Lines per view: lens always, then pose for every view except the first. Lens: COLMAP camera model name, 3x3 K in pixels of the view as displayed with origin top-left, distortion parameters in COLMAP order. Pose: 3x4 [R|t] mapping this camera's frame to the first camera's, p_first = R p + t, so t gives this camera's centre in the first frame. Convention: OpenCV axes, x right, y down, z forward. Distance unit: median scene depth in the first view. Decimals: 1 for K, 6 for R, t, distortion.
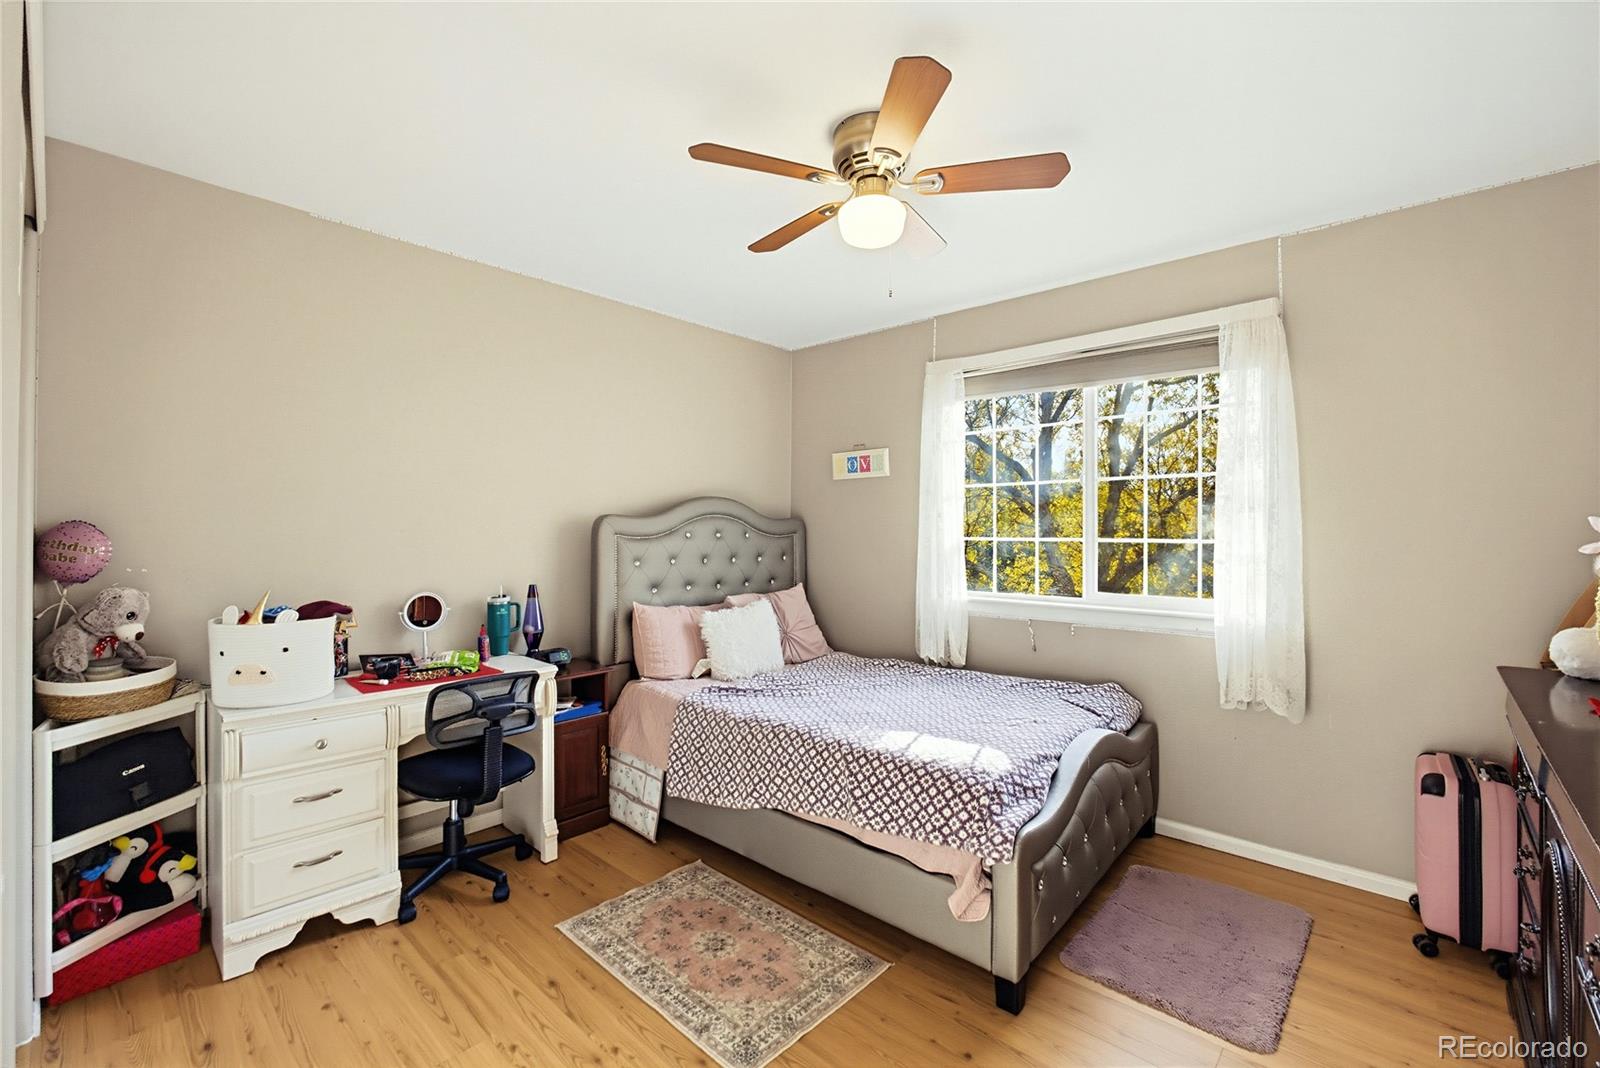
lens RADIAL K [[673.9, 0, 796.6], [0, 673.9, 528.8], [0, 0, 1]] dist [-0.010300, 0.000253]
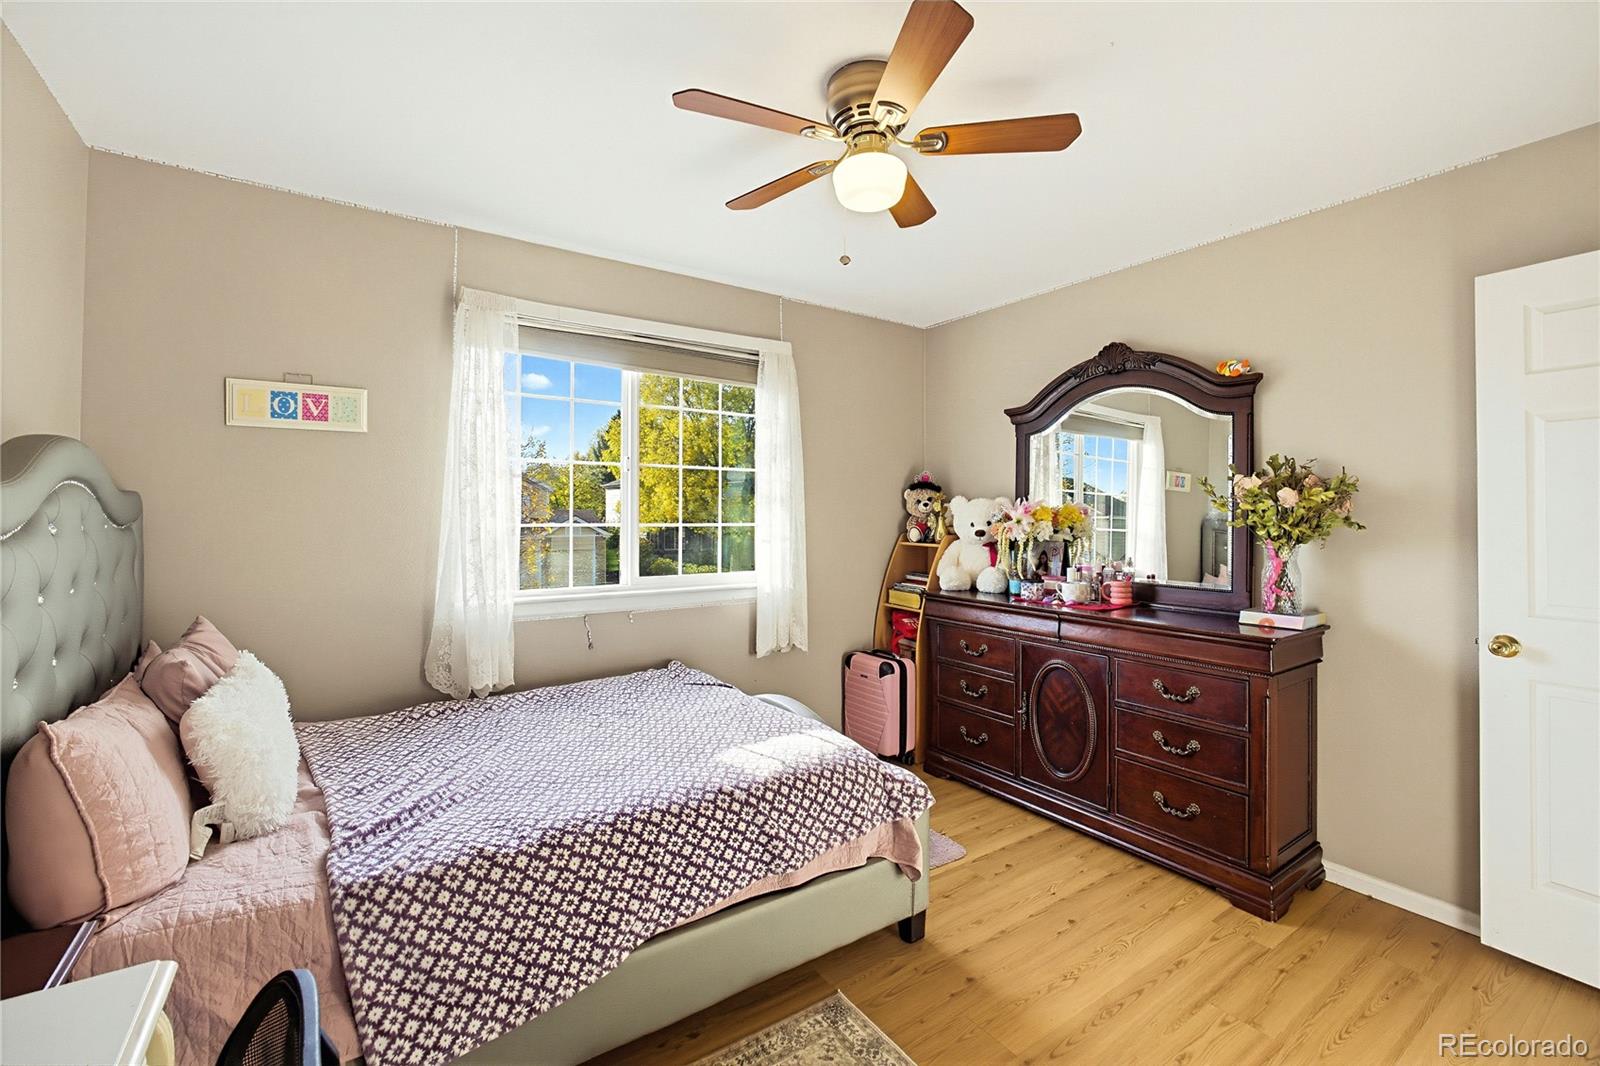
lens RADIAL K [[677.9, 0, 797.4], [0, 677.9, 516.6], [0, 0, 1]] dist [-0.000862, 0.000021]
pose [[0.242428, -0.004778, 0.970158, -0.567318], [-0.003824, 0.999975, 0.005880, -0.003422], [-0.970162, -0.005136, 0.242403, 0.617422]]
